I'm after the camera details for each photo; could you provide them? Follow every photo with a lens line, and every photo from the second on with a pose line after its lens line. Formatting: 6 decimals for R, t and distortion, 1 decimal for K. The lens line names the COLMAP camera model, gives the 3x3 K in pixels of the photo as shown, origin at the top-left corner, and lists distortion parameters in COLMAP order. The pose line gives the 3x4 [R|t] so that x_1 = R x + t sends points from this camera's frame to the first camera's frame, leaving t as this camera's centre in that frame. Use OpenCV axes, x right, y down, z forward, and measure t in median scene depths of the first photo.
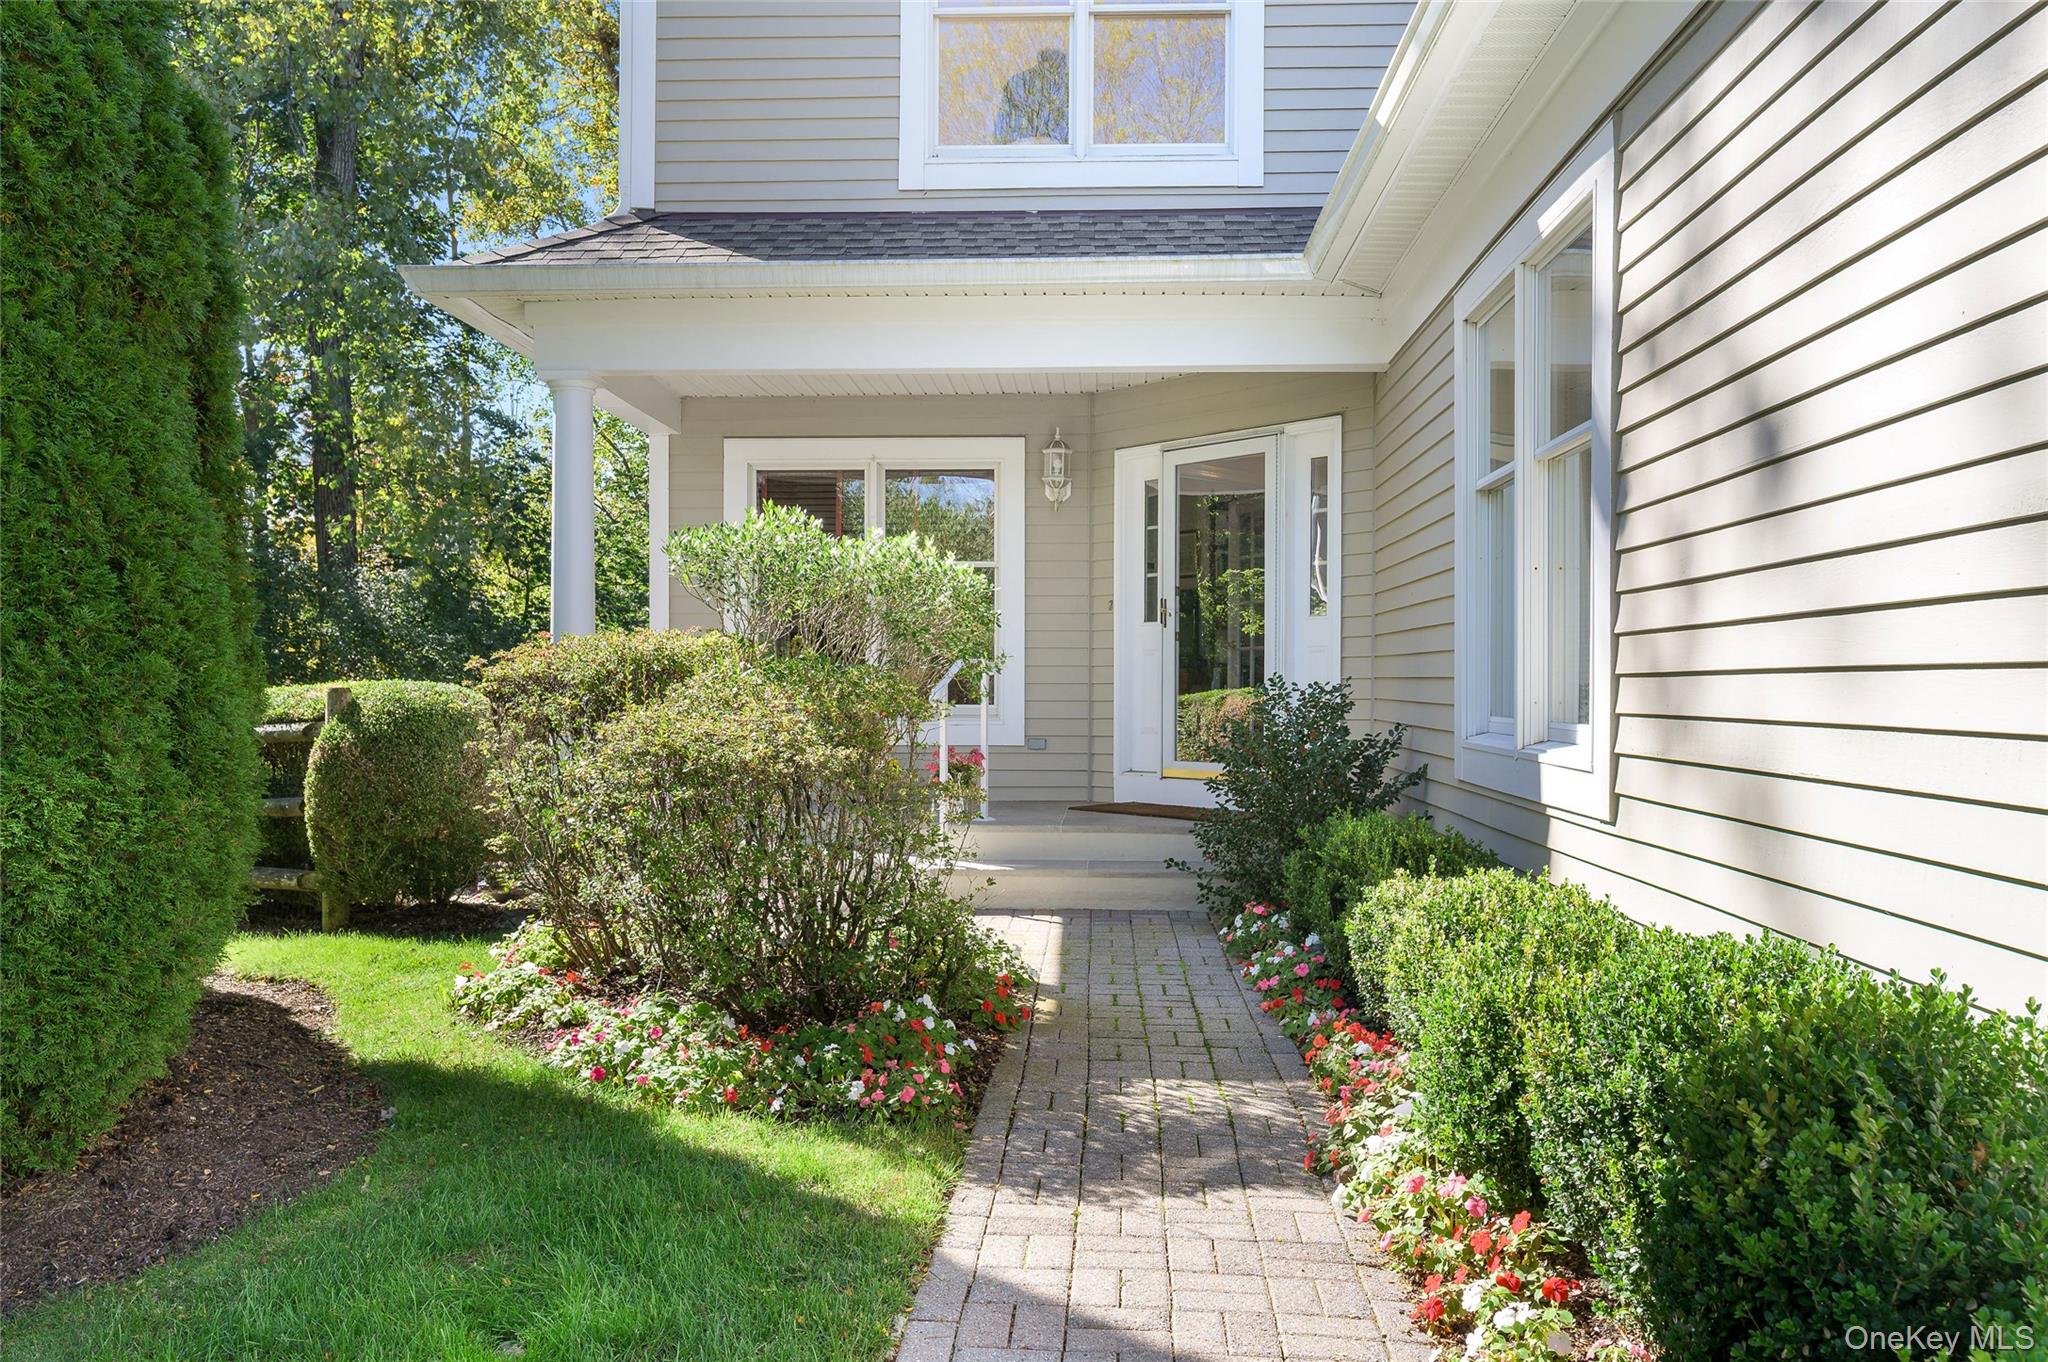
lens RADIAL K [[1418.7, 0, 1024.3], [0, 1418.7, 681.1], [0, 0, 1]] dist [-0.001196, -0.000042]
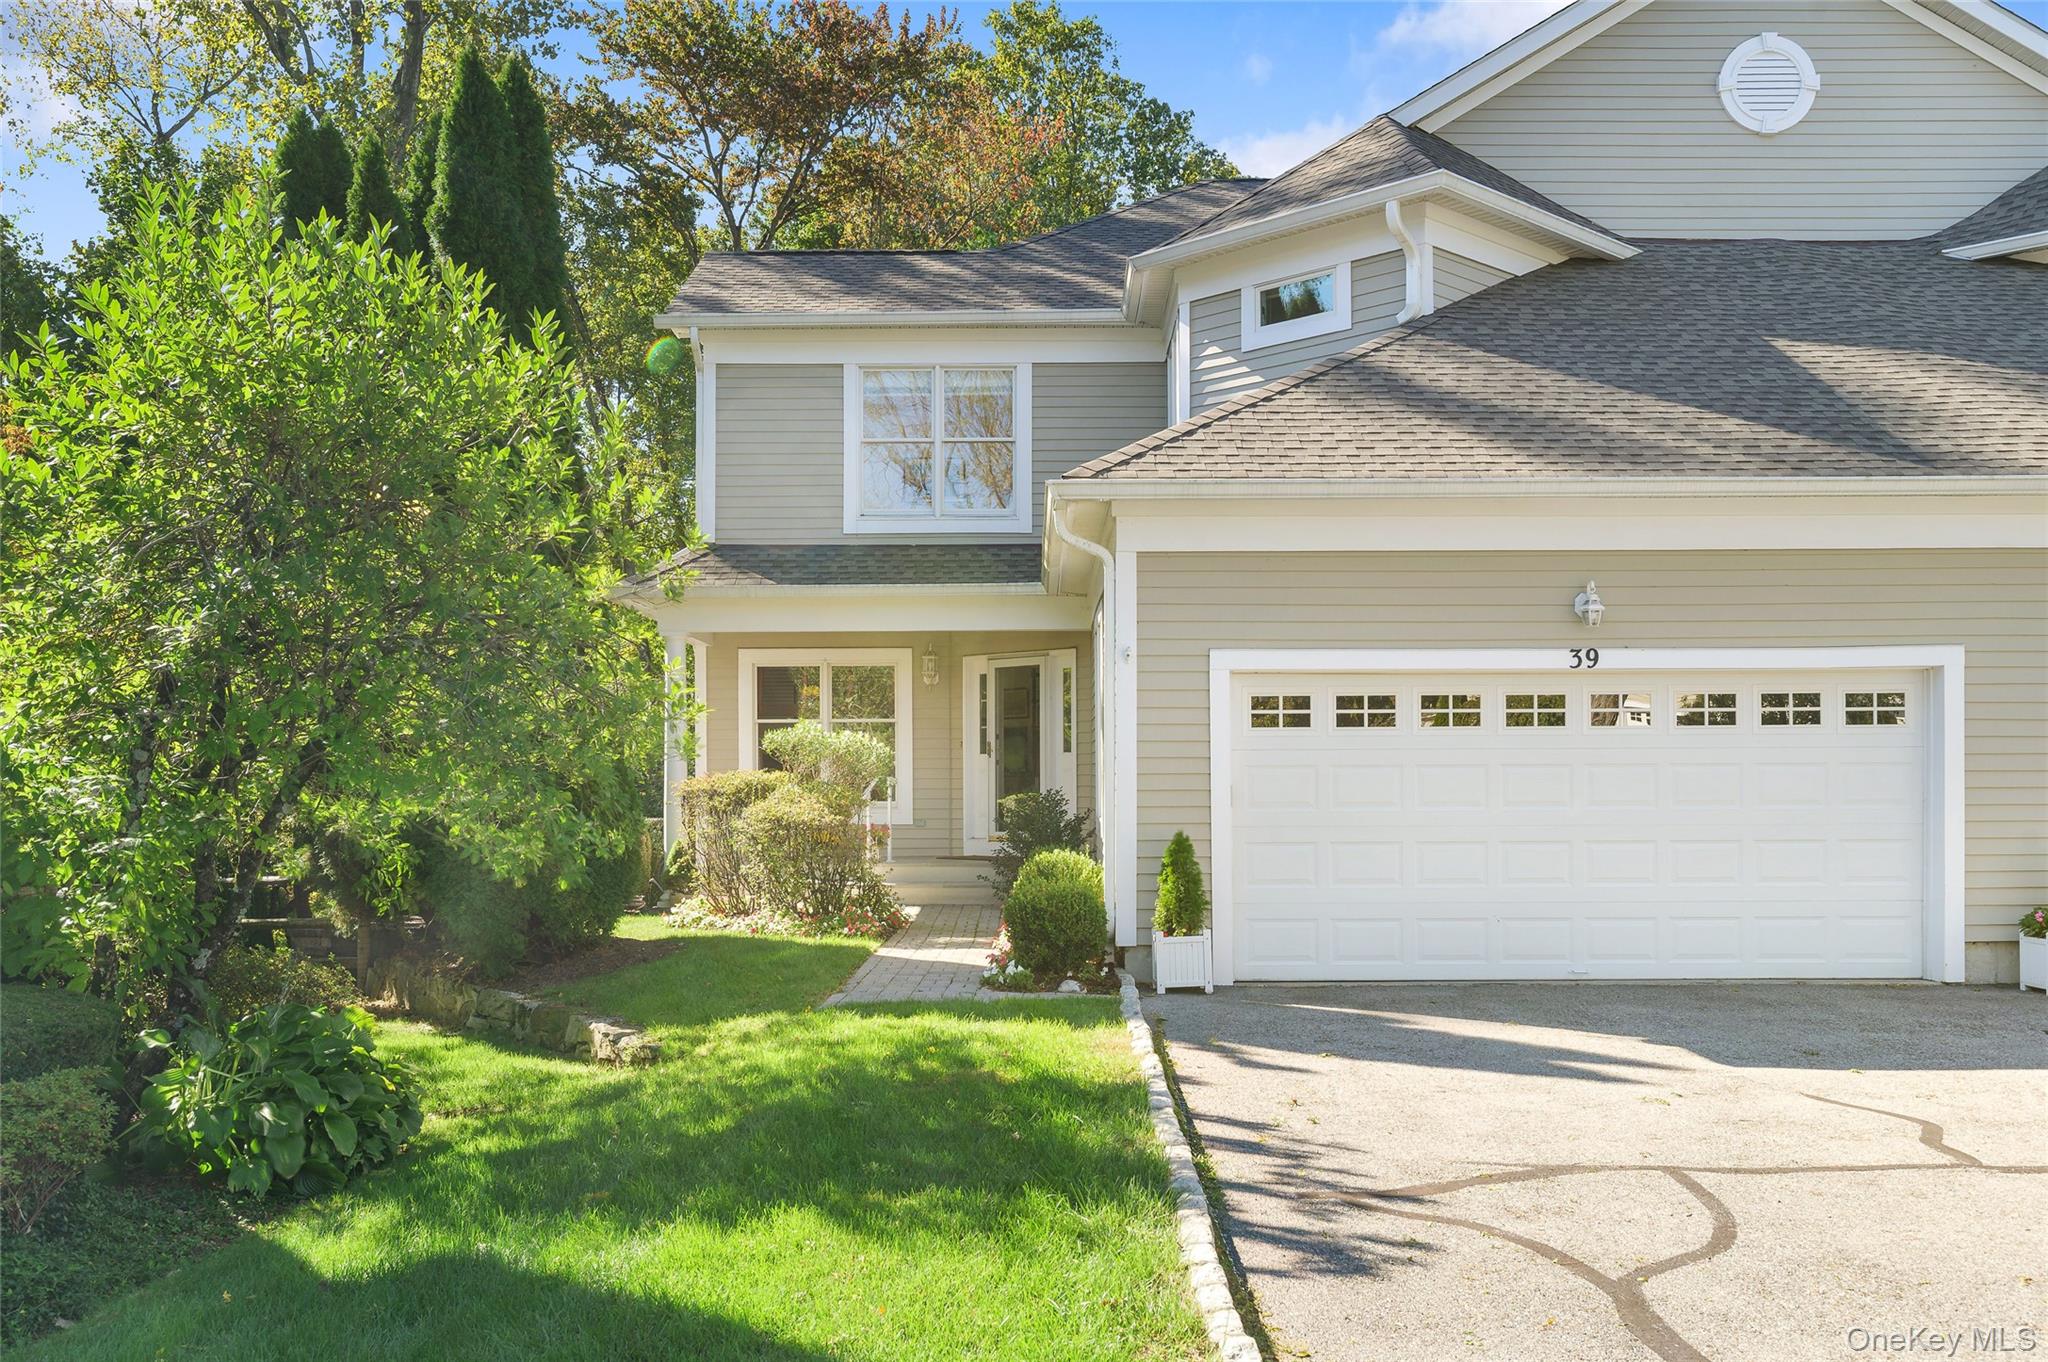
lens RADIAL K [[1773.9, 0, 1025.7], [0, 1773.9, 685.0], [0, 0, 1]] dist [0.002369, 0.000112]
pose [[0.998770, -0.005581, 0.049276, 0.036390], [0.008097, 0.998666, -0.051001, -0.015587], [-0.048925, 0.051337, 0.997482, -1.344270]]
